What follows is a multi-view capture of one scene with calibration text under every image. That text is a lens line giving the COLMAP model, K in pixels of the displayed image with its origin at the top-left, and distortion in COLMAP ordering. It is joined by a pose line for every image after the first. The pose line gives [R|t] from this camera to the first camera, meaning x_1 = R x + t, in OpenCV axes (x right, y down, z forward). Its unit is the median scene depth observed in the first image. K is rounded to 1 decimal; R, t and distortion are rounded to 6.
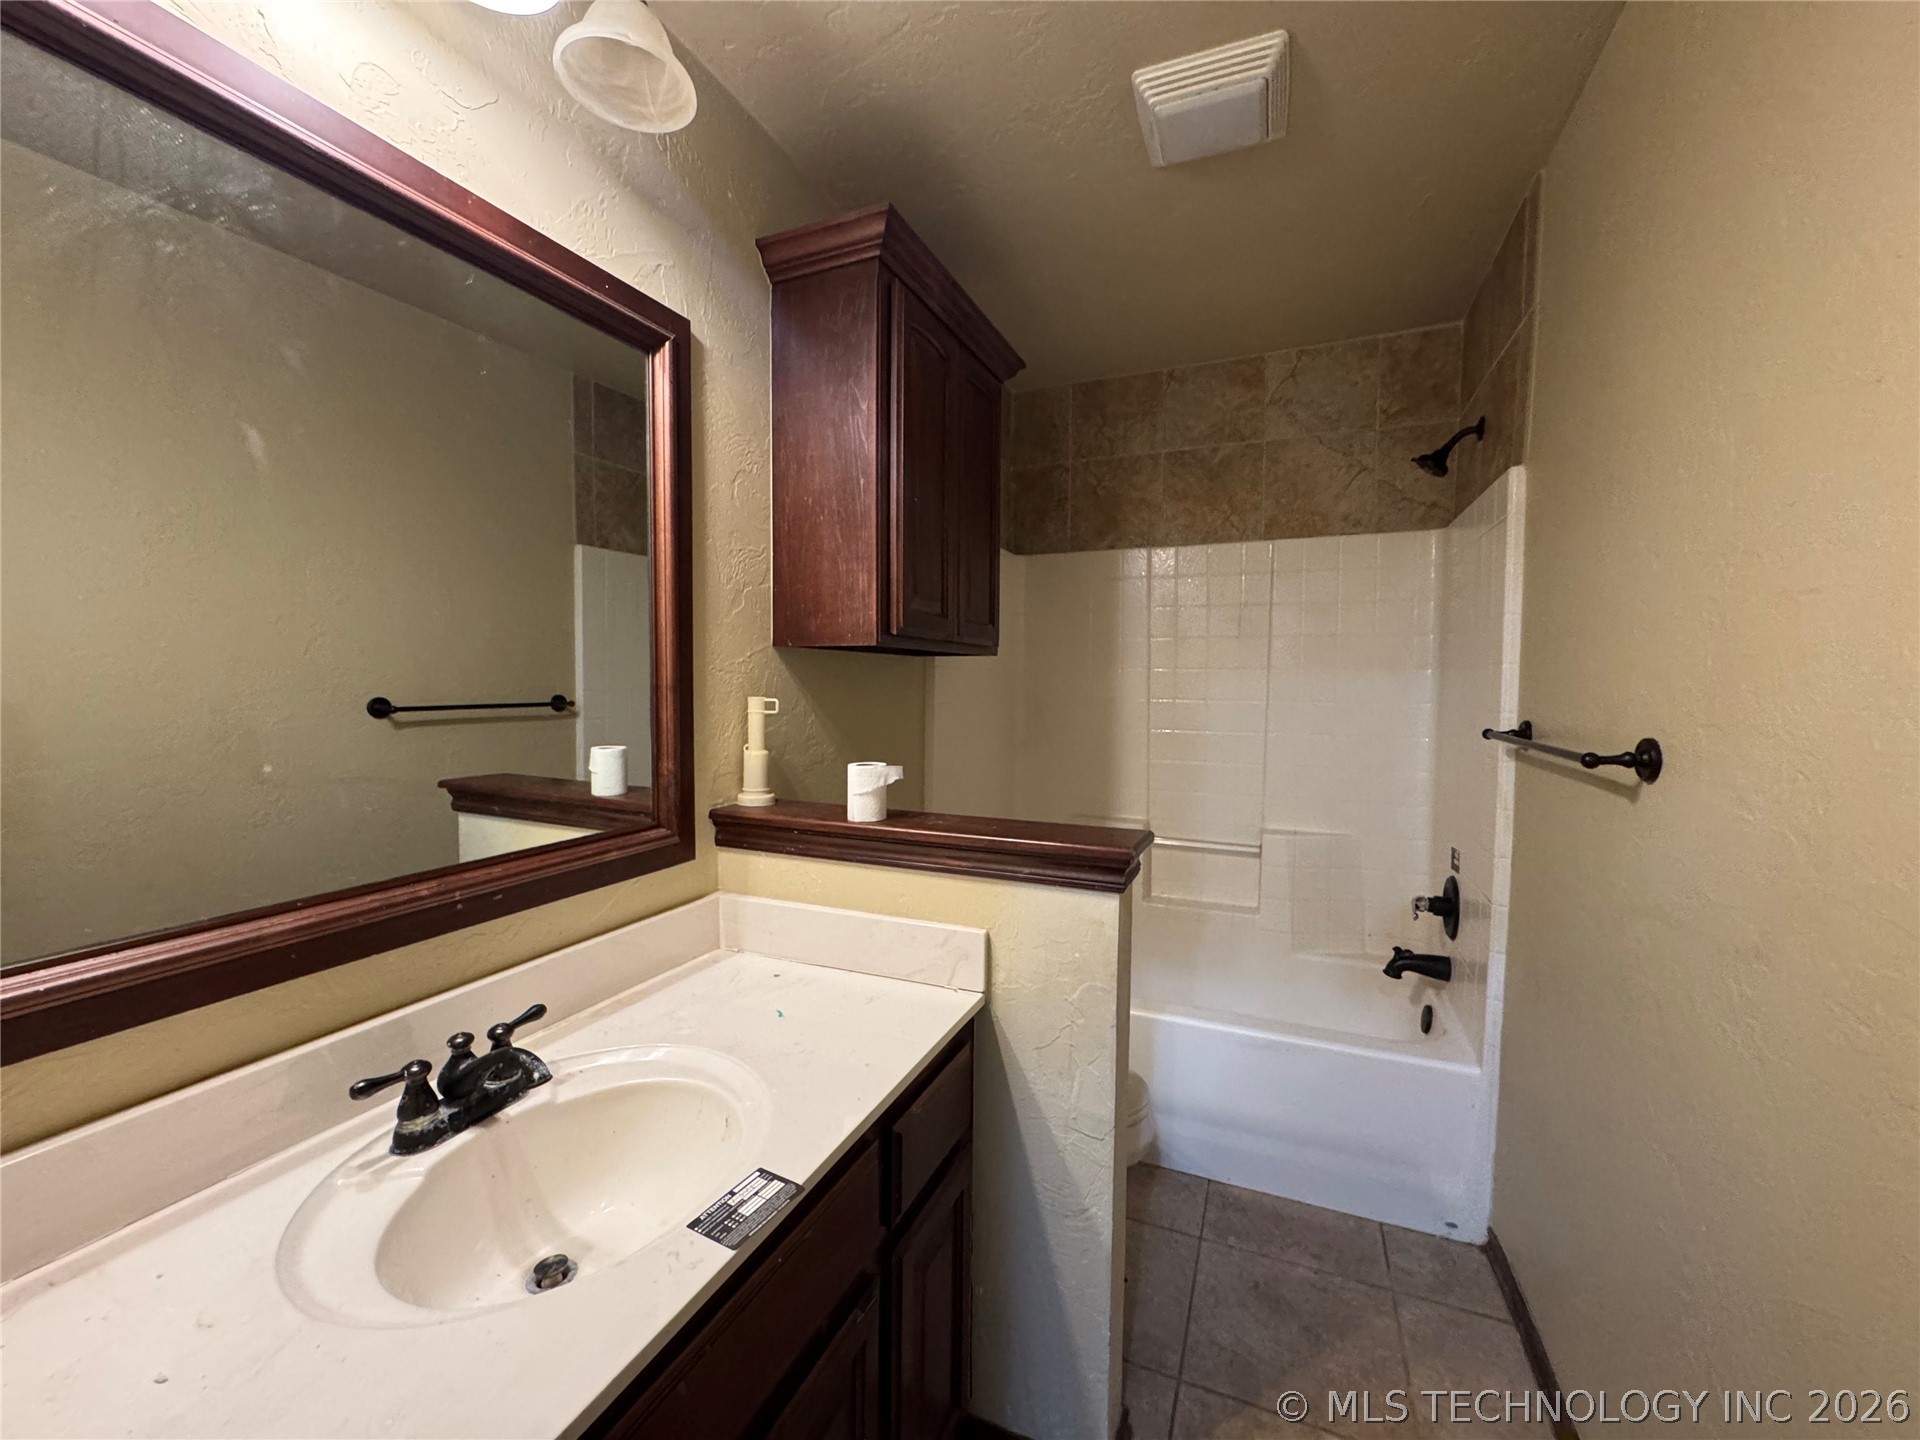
lens RADIAL K [[766.3, 0, 959.2], [0, 766.3, 720.9], [0, 0, 1]] dist [-0.004349, 0.000603]
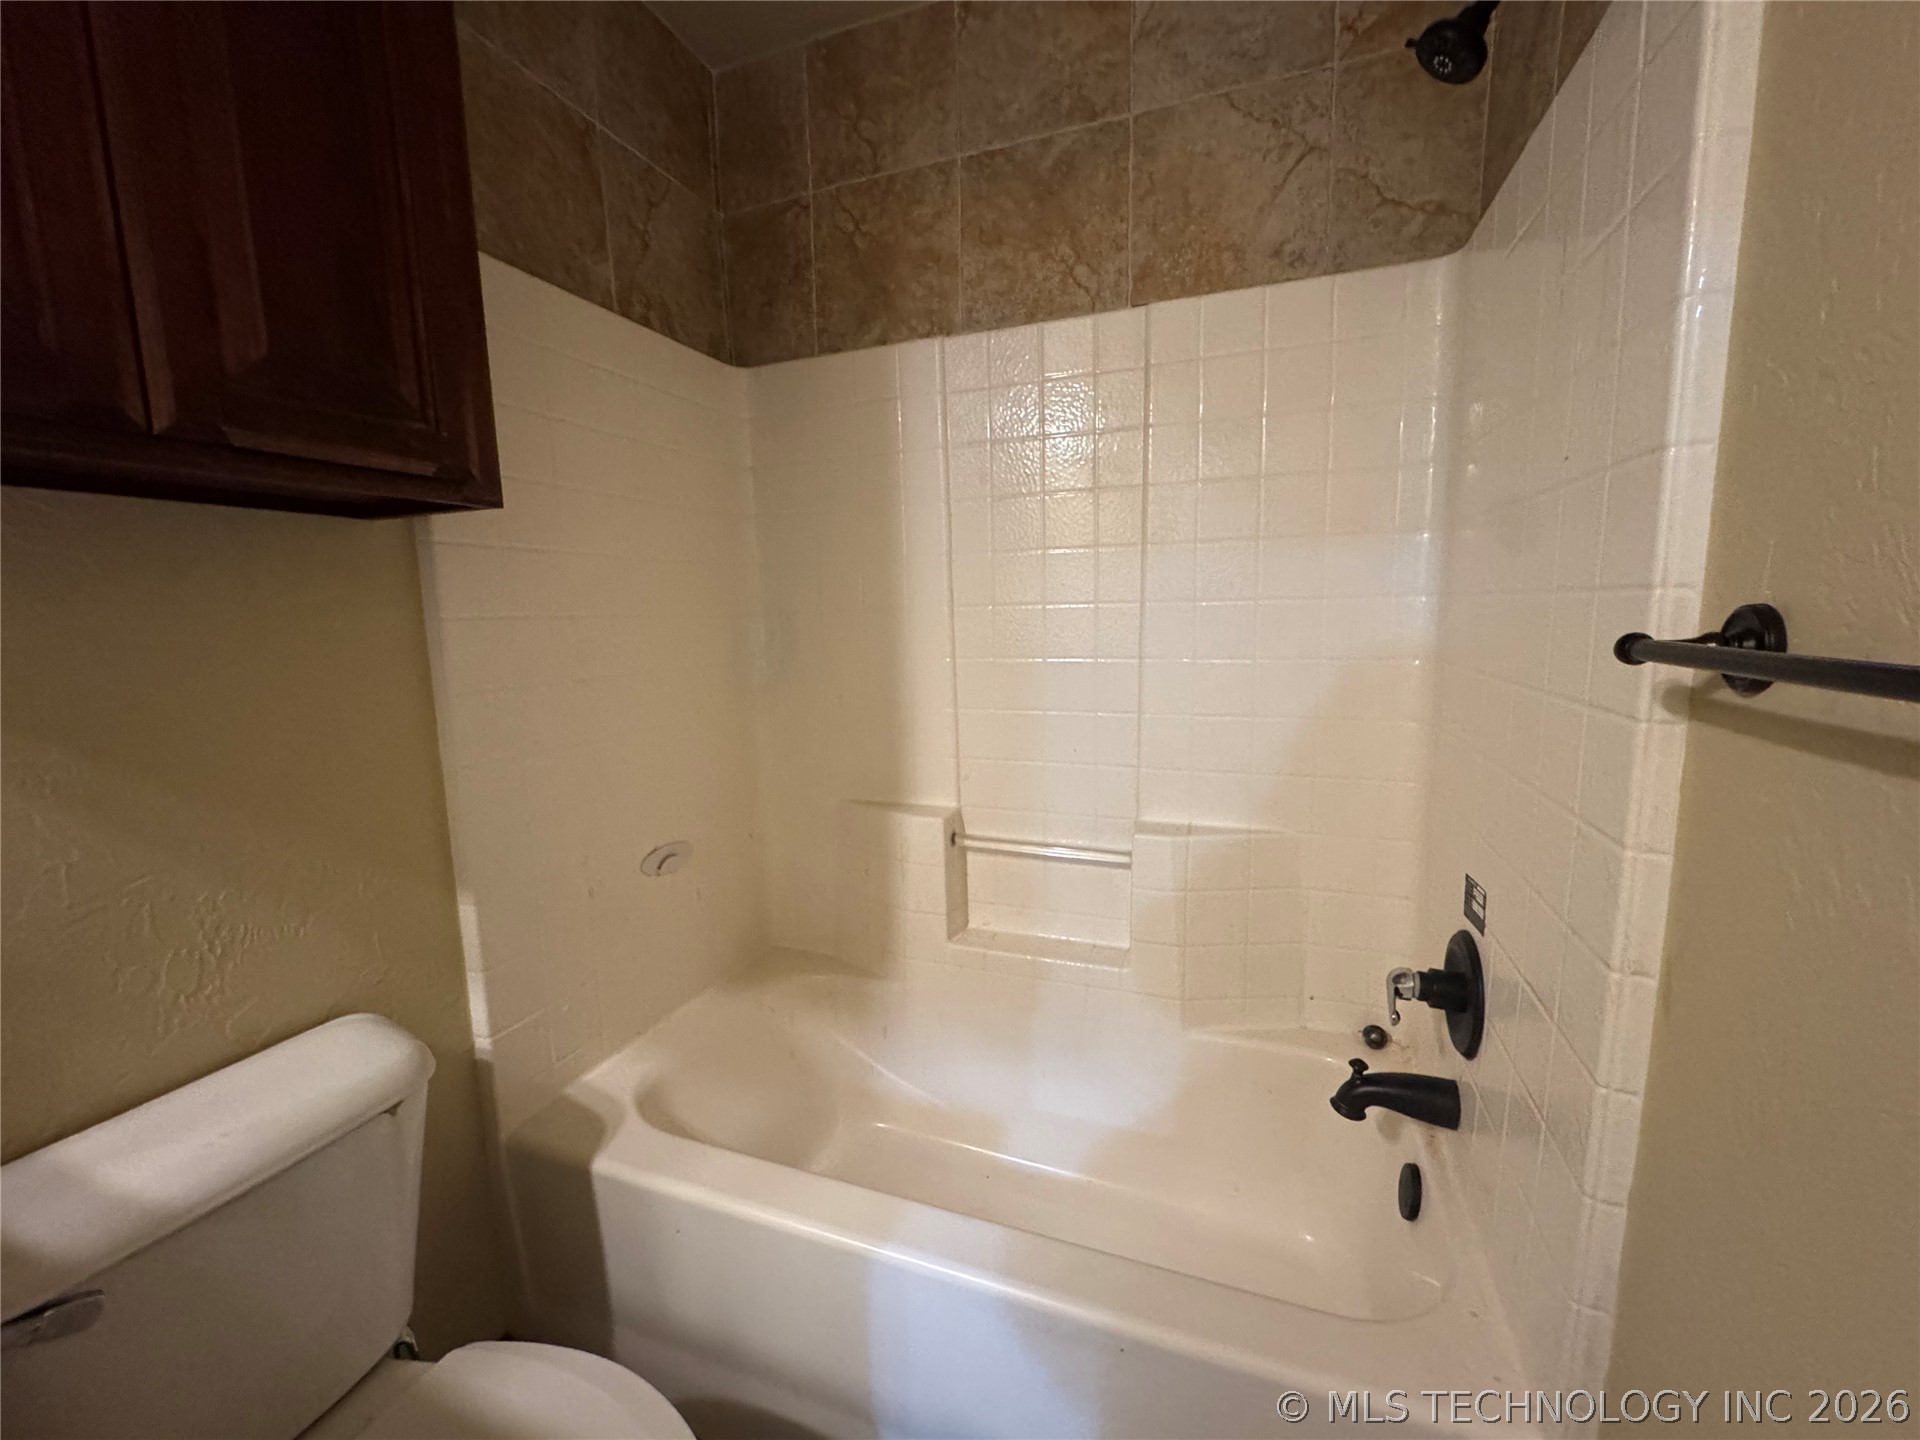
lens RADIAL K [[766.3, 0, 959.2], [0, 766.3, 720.9], [0, 0, 1]] dist [-0.004349, 0.000603]
pose [[0.998737, -0.034039, 0.036946, 0.246280], [0.030534, 0.995328, 0.091592, 0.005723], [-0.039891, -0.090348, 0.995111, 0.435923]]
